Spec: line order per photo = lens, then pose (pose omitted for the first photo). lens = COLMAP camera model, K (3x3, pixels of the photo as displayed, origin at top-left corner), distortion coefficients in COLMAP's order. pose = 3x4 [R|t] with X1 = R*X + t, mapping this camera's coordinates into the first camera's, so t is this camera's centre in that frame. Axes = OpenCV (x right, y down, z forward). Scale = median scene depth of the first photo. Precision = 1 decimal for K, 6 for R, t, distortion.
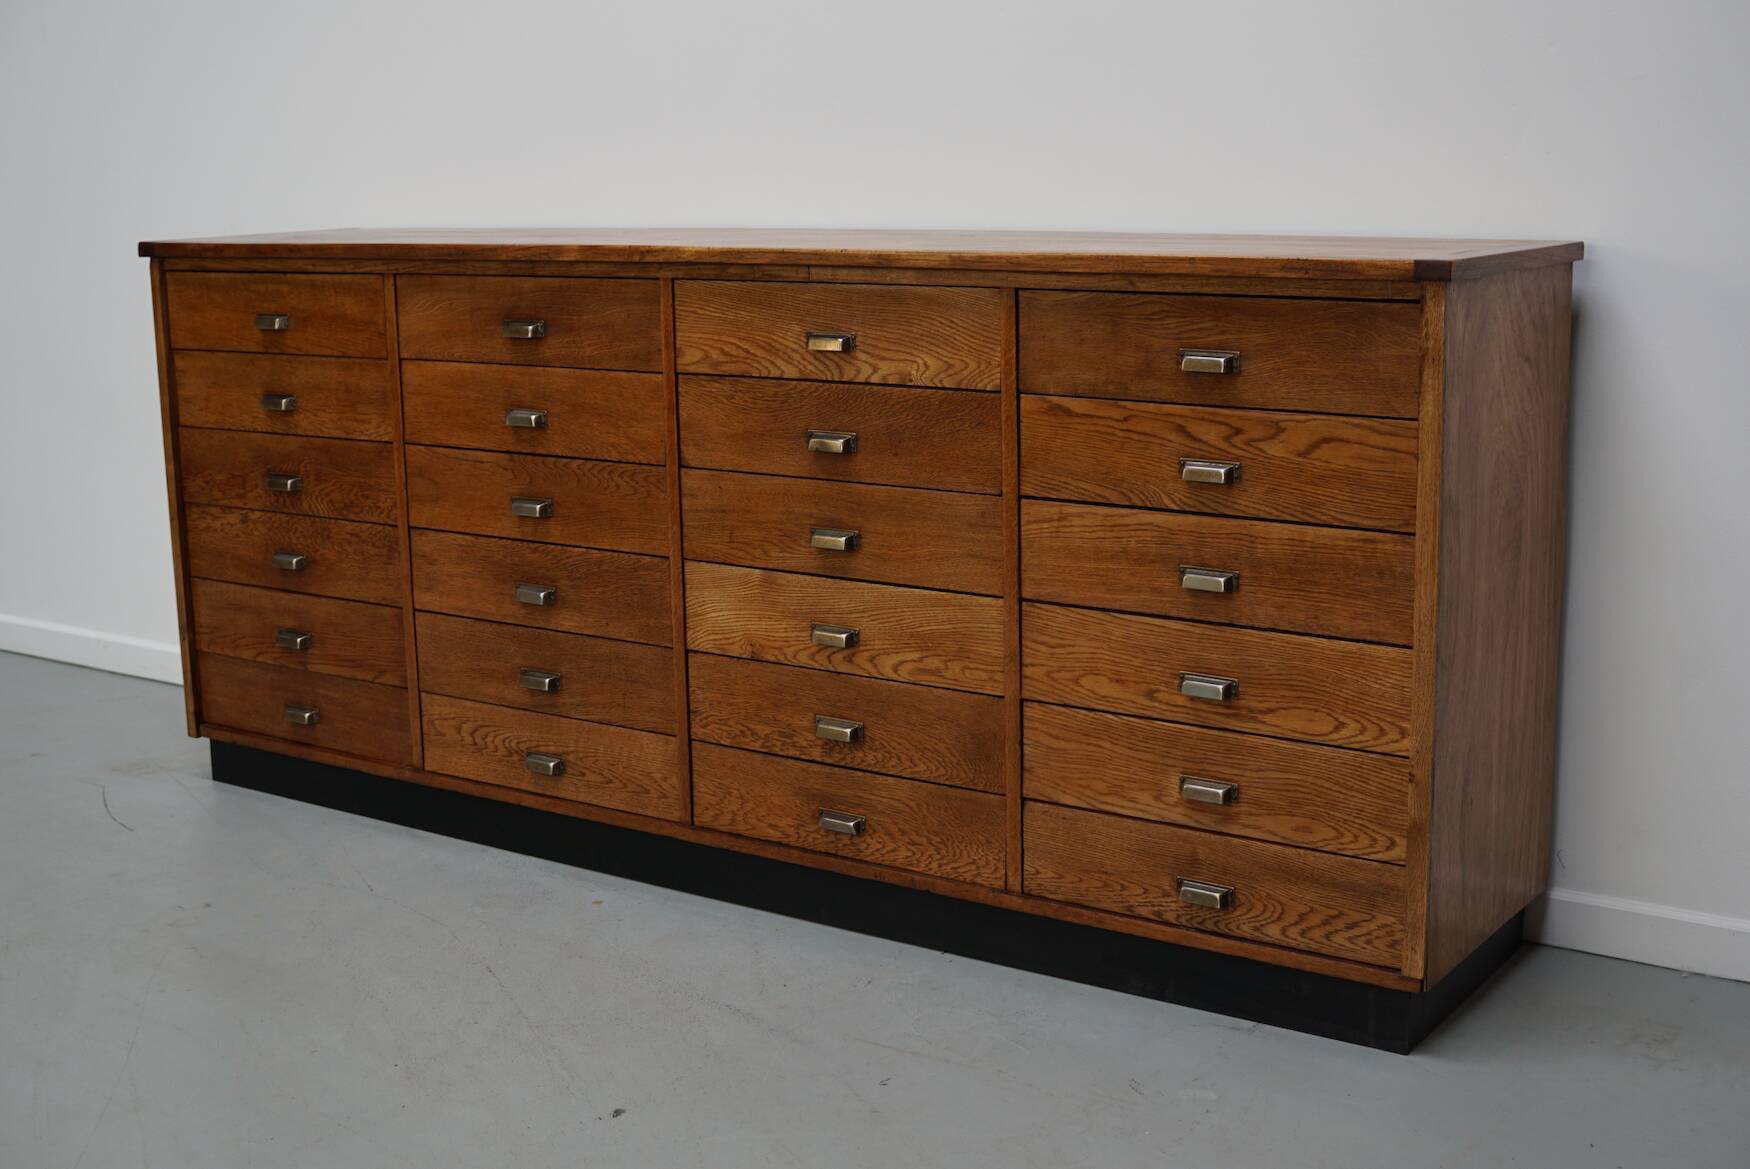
lens RADIAL K [[2268.5, 0, 881.9], [0, 2268.5, 590.9], [0, 0, 1]] dist [-0.156941, 0.354388]
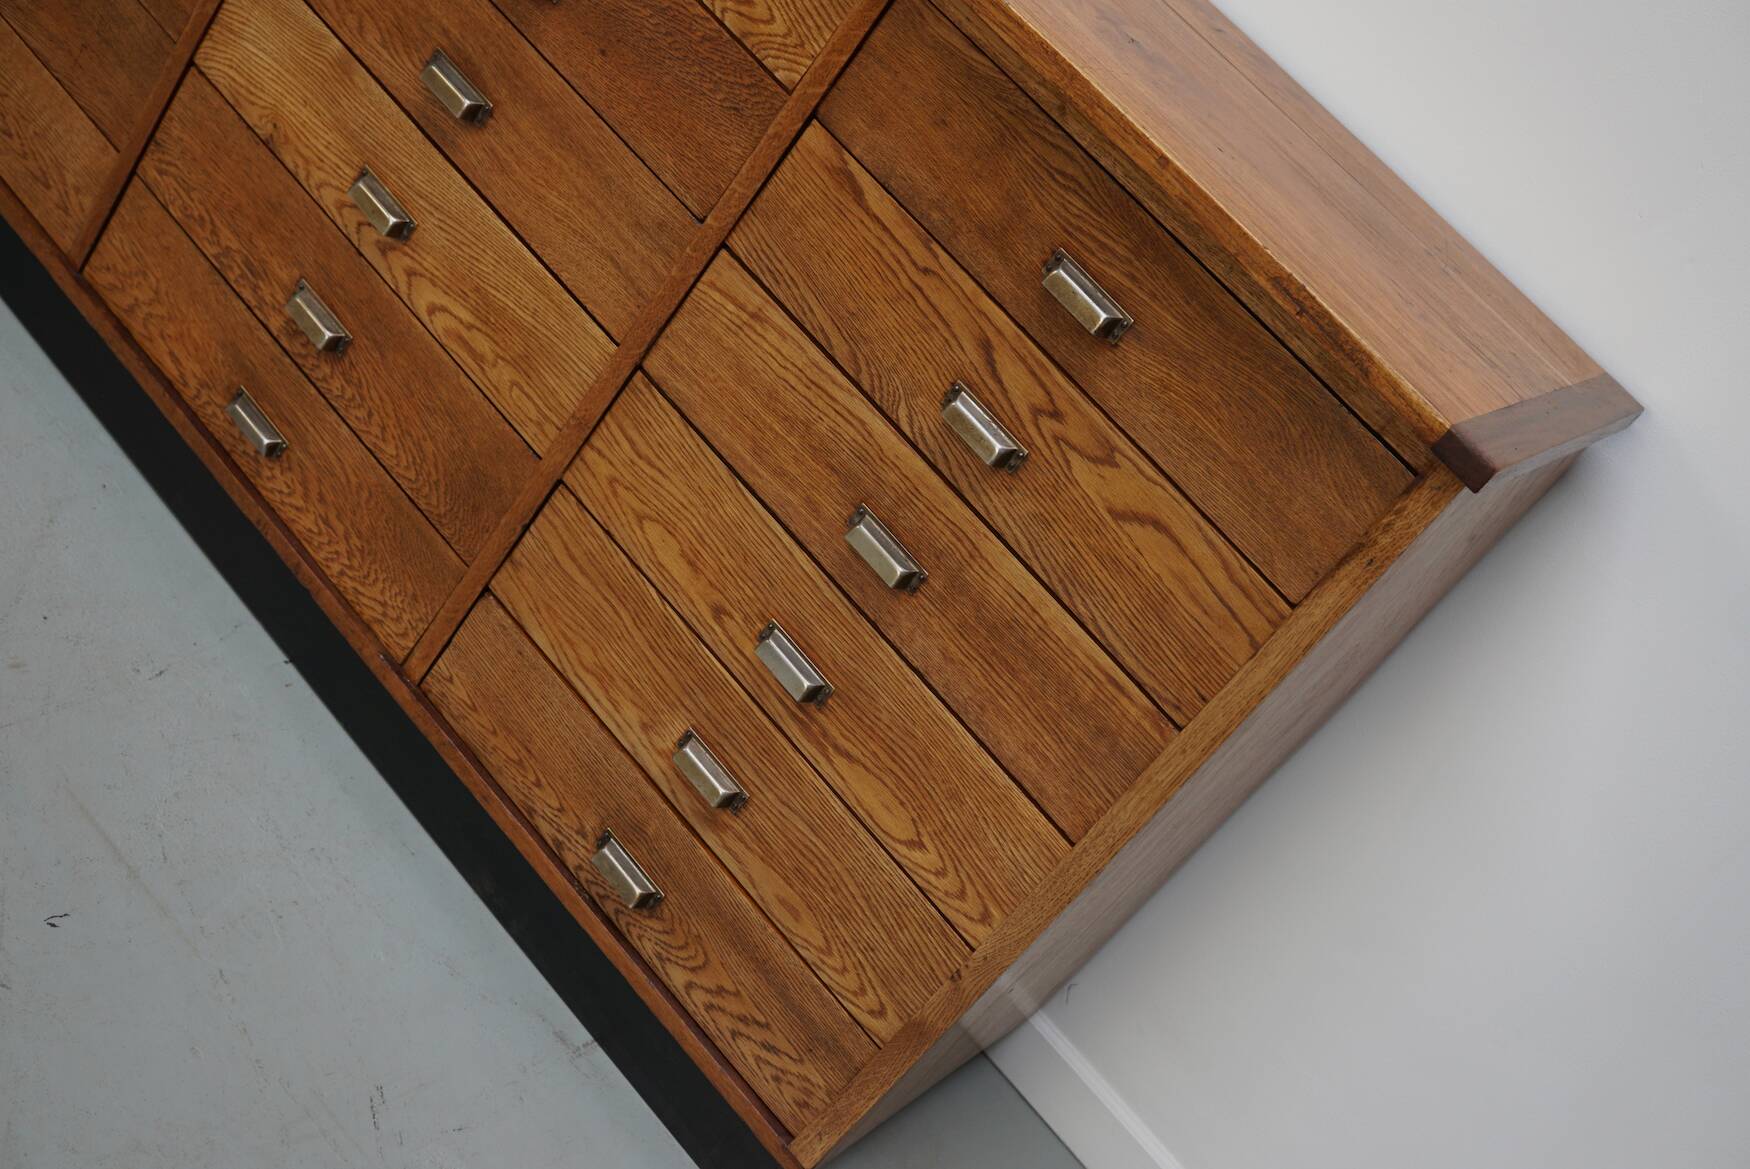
lens RADIAL K [[2286.2, 0, 878.6], [0, 2286.2, 606.7], [0, 0, 1]] dist [-0.148699, 0.323050]
pose [[0.817416, 0.504018, 0.278921, -0.028682], [-0.571847, 0.768360, 0.287428, -0.164684], [-0.069443, -0.394448, 0.916291, 0.362134]]
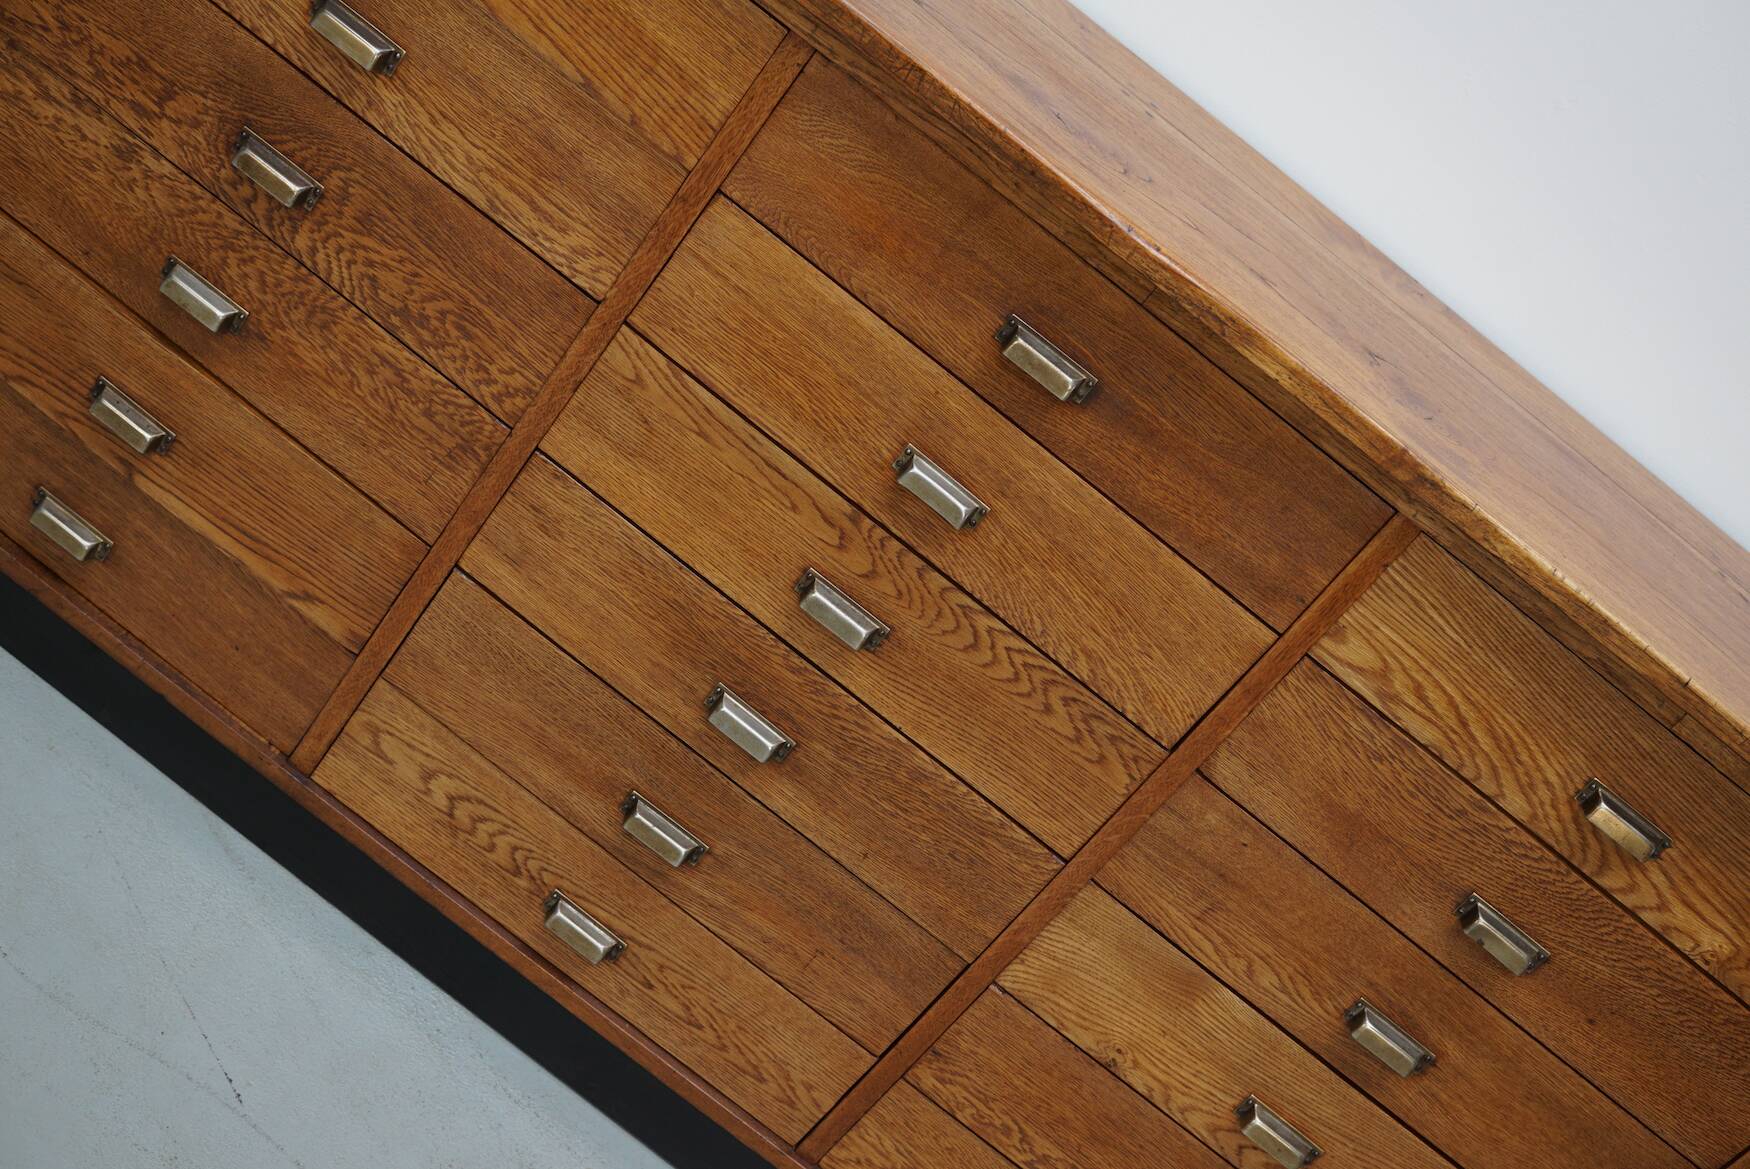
lens RADIAL K [[2268.5, 0, 881.9], [0, 2268.5, 590.9], [0, 0, 1]] dist [-0.156941, 0.354388]
pose [[0.767111, 0.304281, 0.564760, -0.503068], [-0.524045, 0.805014, 0.278083, -0.216626], [-0.370024, -0.509280, 0.776992, 0.665970]]
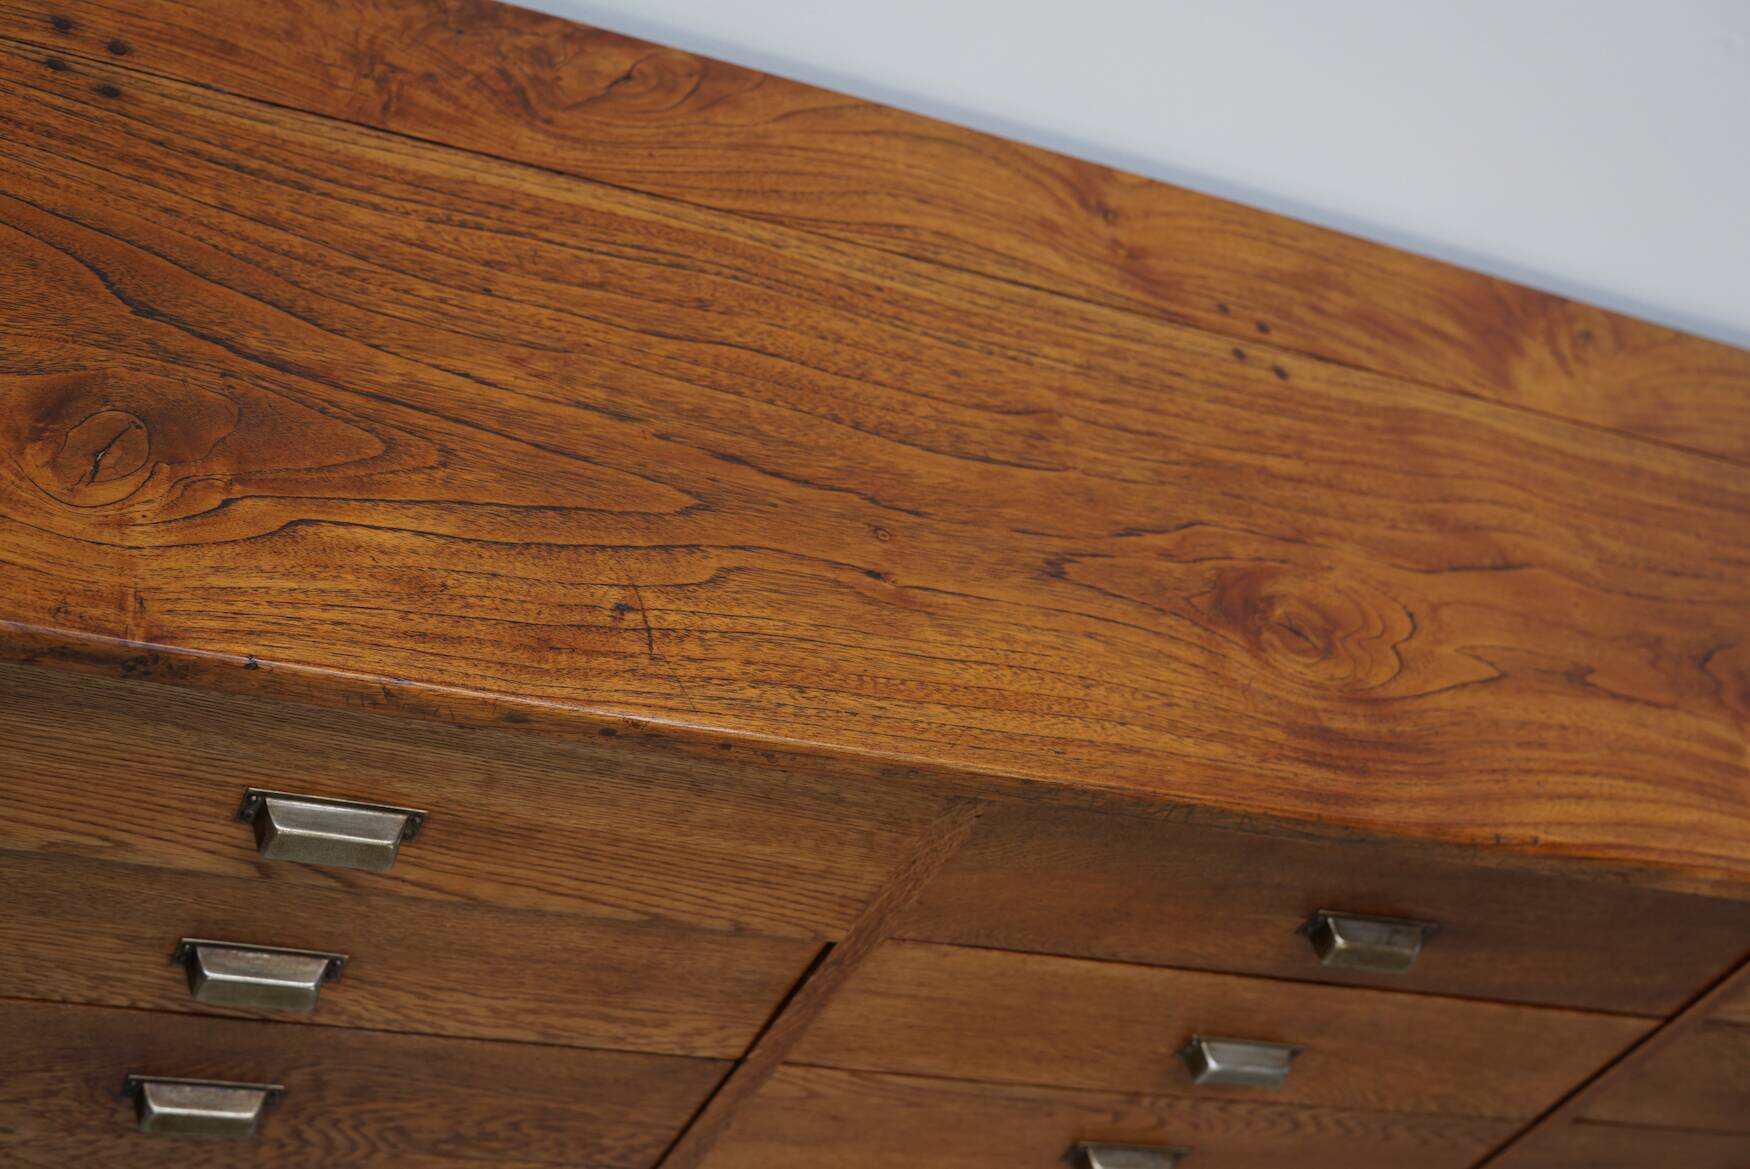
lens RADIAL K [[2268.5, 0, 881.9], [0, 2268.5, 590.9], [0, 0, 1]] dist [-0.156941, 0.354388]
pose [[0.636452, -0.295302, 0.712549, -0.502027], [-0.297563, 0.758291, 0.580044, -0.384031], [-0.711607, -0.581198, 0.394745, 1.048873]]
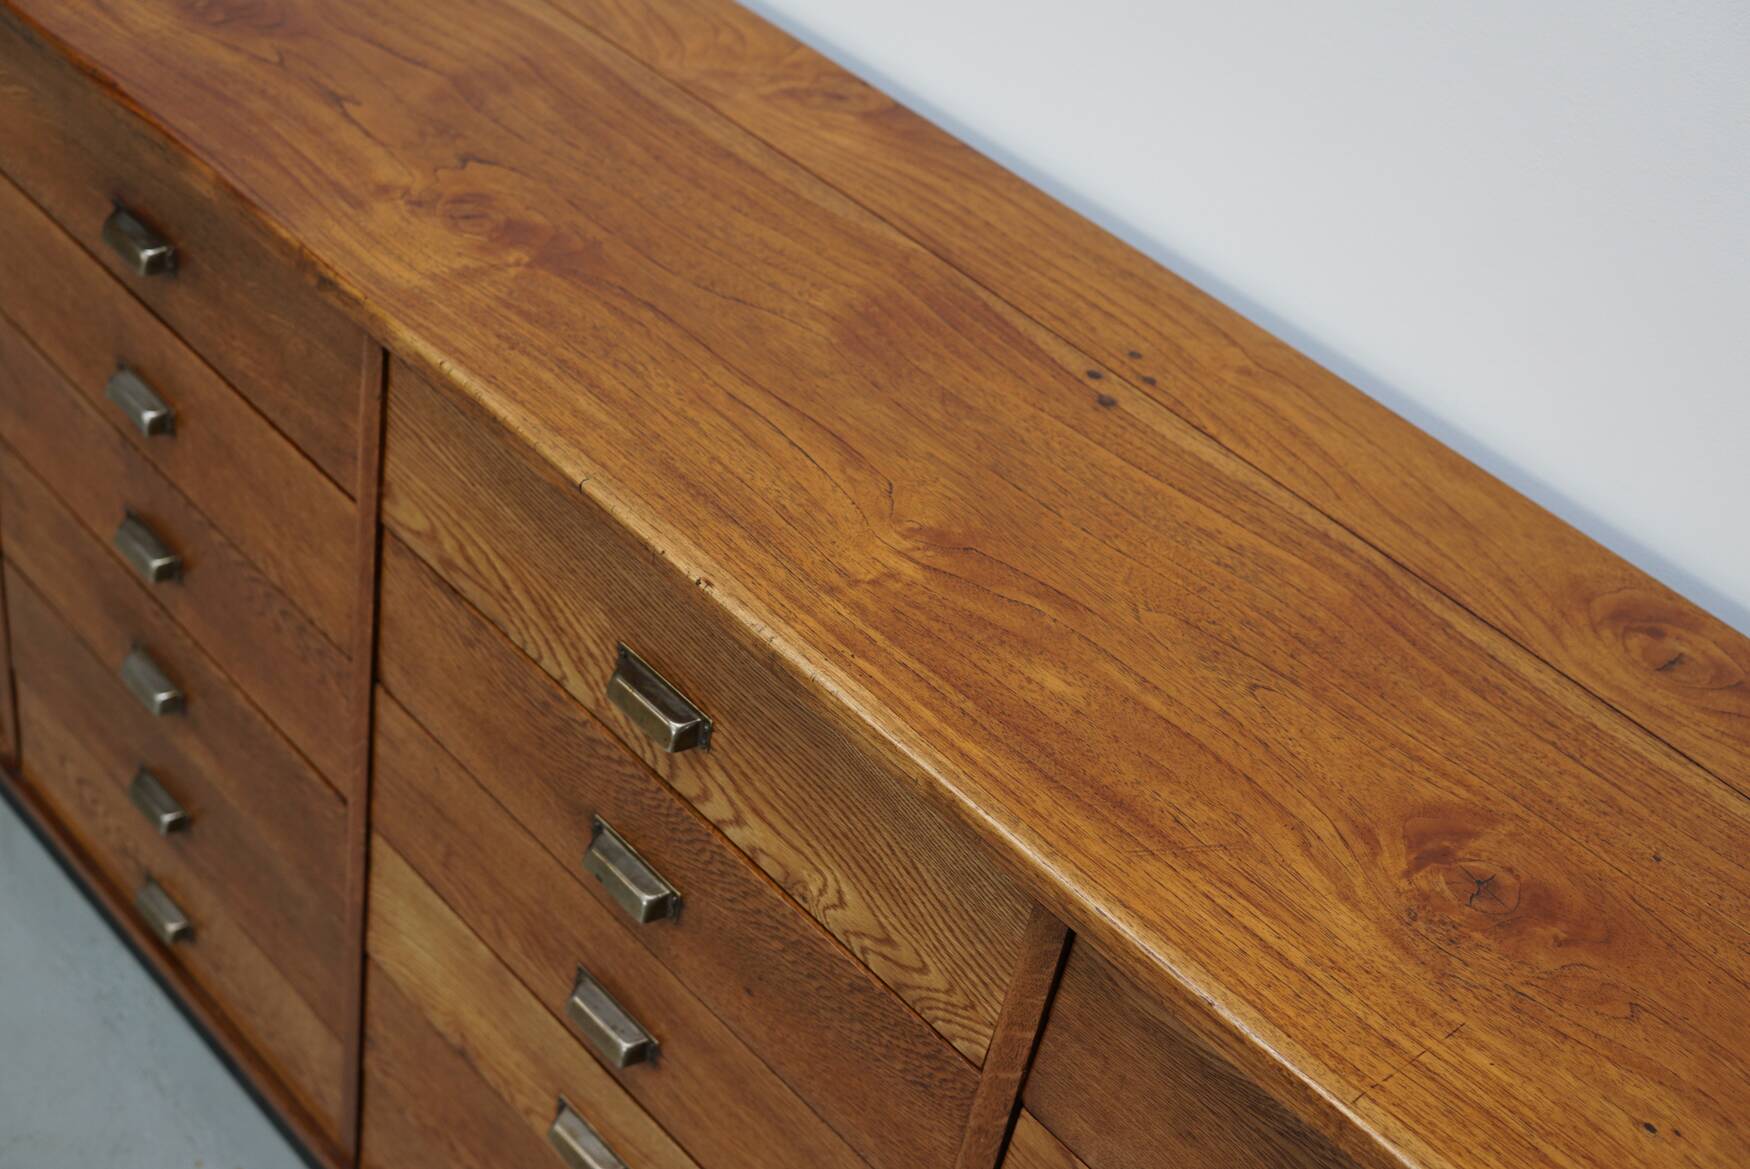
lens RADIAL K [[2268.5, 0, 881.9], [0, 2268.5, 590.9], [0, 0, 1]] dist [-0.156941, 0.354388]
pose [[0.963337, 0.264982, -0.042029, 0.028430], [-0.219867, 0.869482, 0.442335, -0.321154], [0.153754, -0.416876, 0.895865, 0.647308]]
